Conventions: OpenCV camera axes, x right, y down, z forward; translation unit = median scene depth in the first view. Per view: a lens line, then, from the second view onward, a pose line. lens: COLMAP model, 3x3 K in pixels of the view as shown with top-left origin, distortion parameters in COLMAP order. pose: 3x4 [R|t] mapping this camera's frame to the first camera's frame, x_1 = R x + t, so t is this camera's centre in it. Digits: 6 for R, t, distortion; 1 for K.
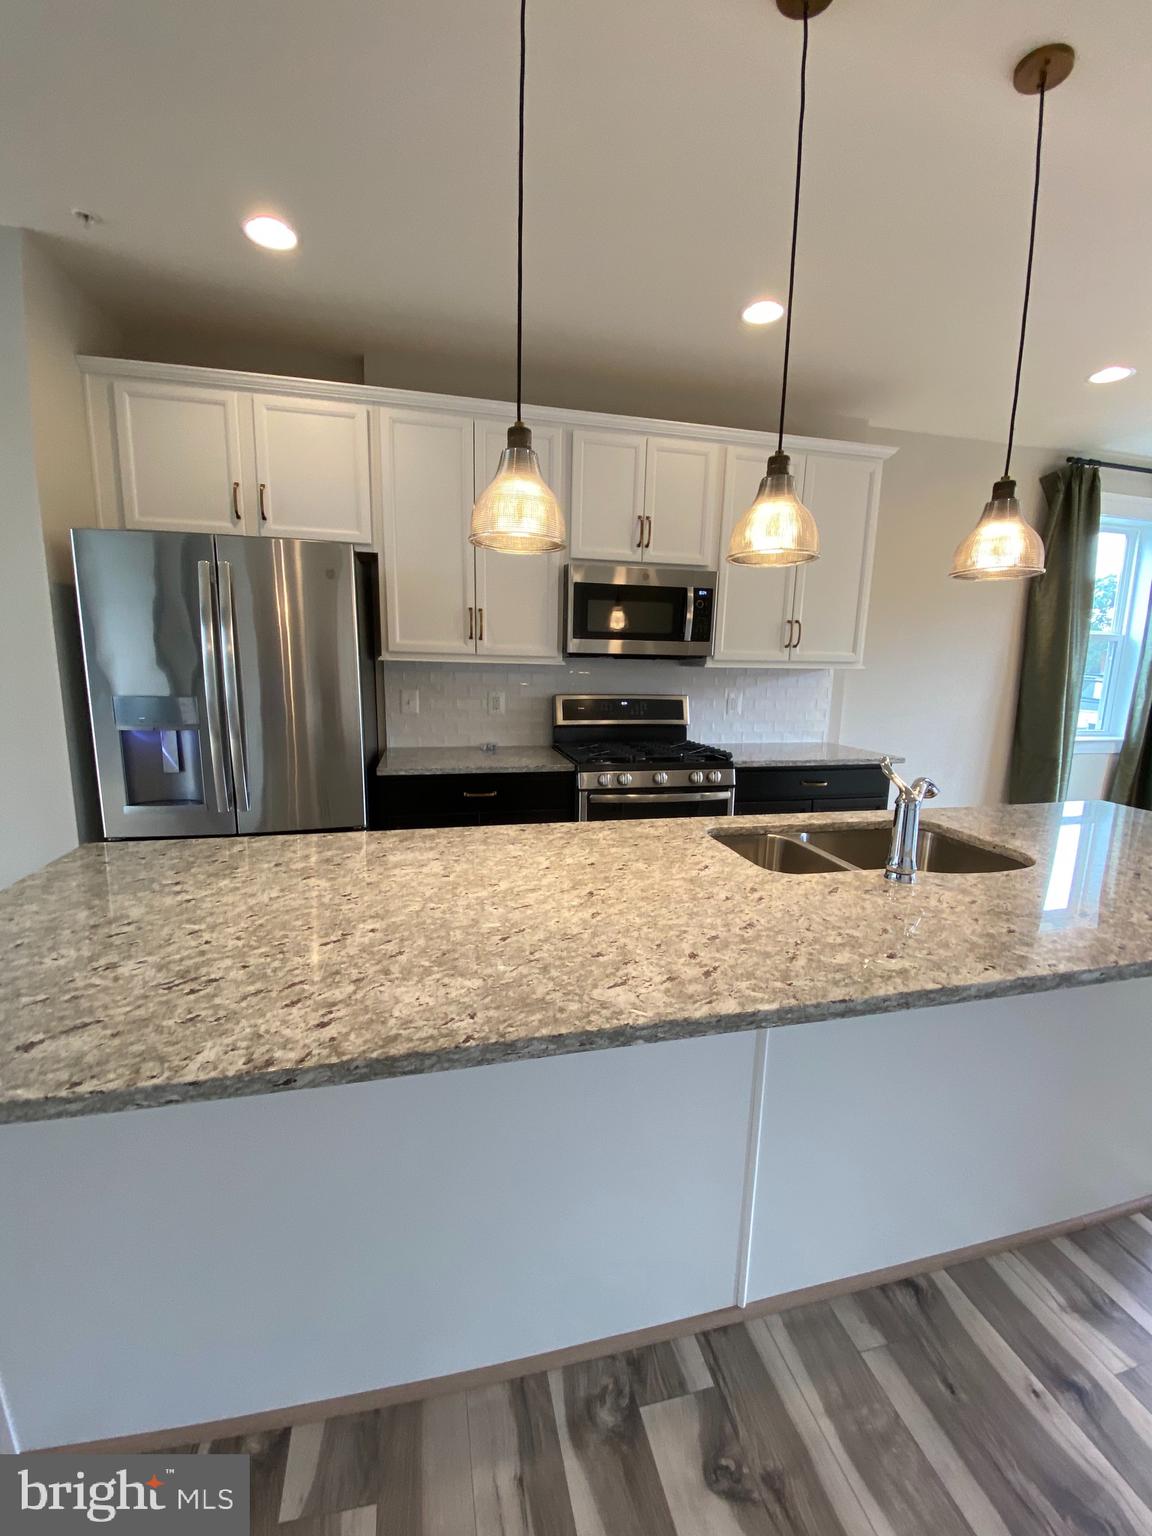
lens RADIAL K [[649.1, 0, 575.3], [0, 649.1, 763.1], [0, 0, 1]] dist [0.016820, -0.001107]
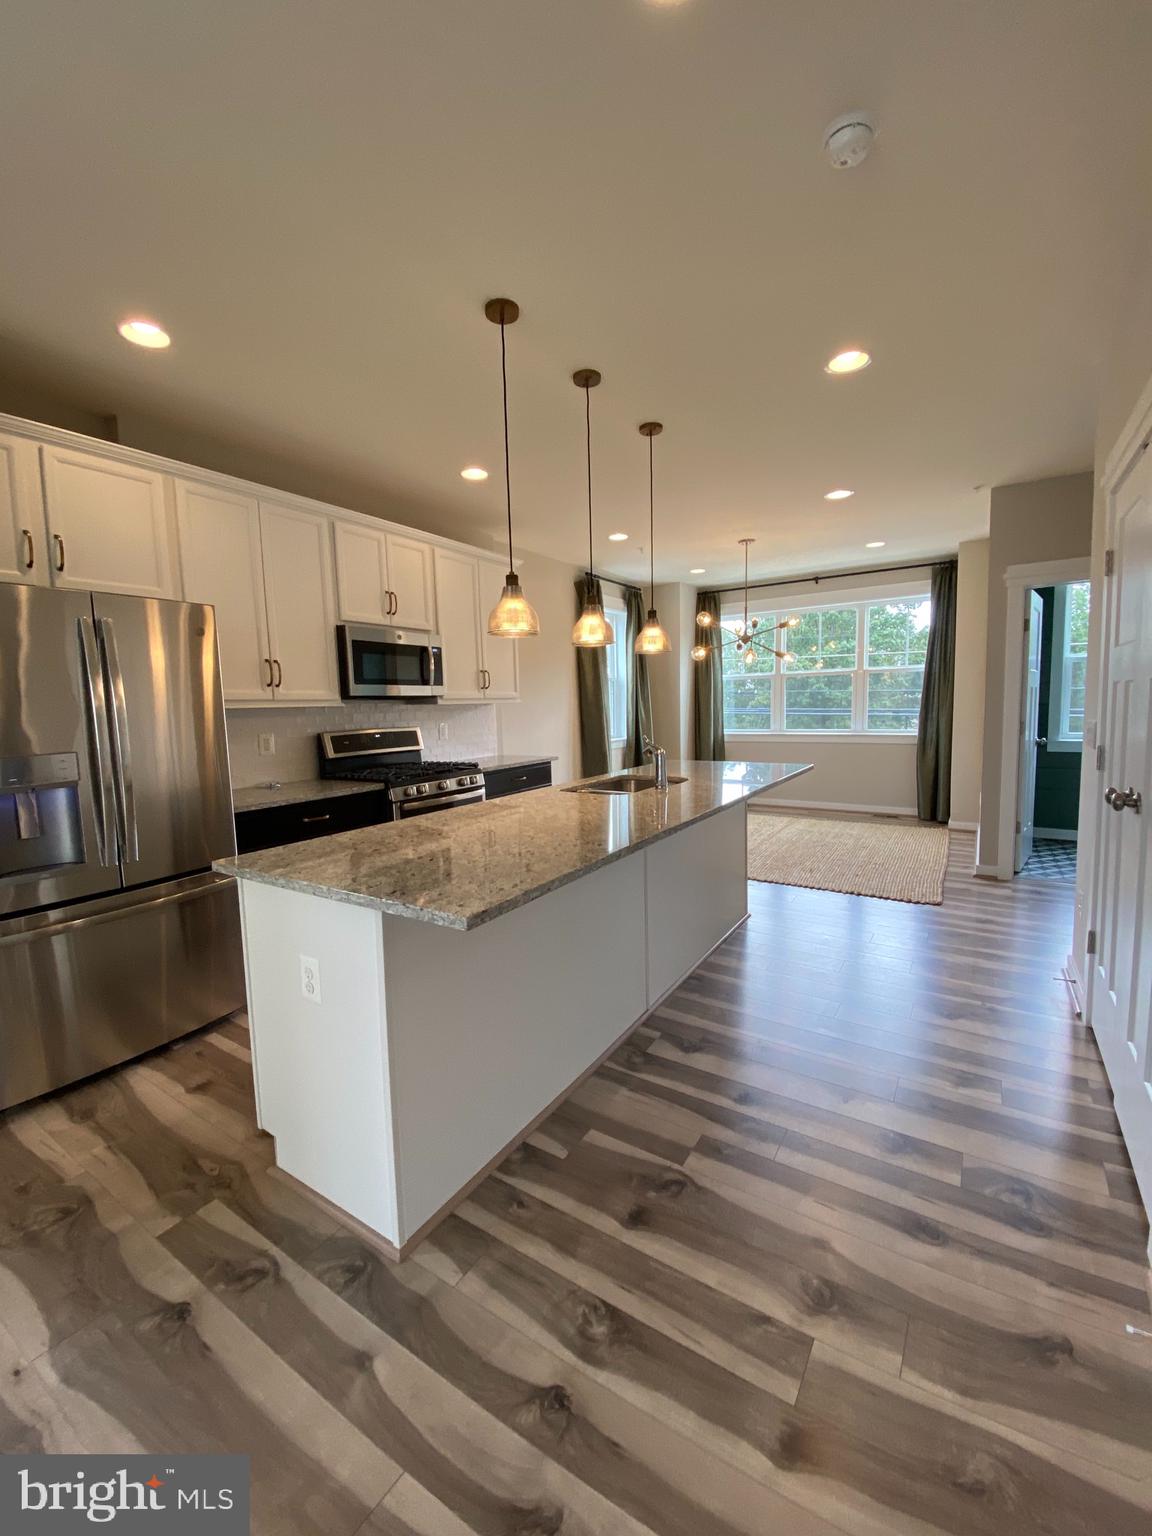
lens RADIAL K [[649.1, 0, 577.9], [0, 649.1, 767.5], [0, 0, 1]] dist [0.016820, -0.001107]
pose [[0.722174, -0.107218, 0.683351, -0.560395], [0.142243, 0.989819, 0.004978, 0.018287], [-0.676928, 0.093607, 0.730073, -0.183019]]
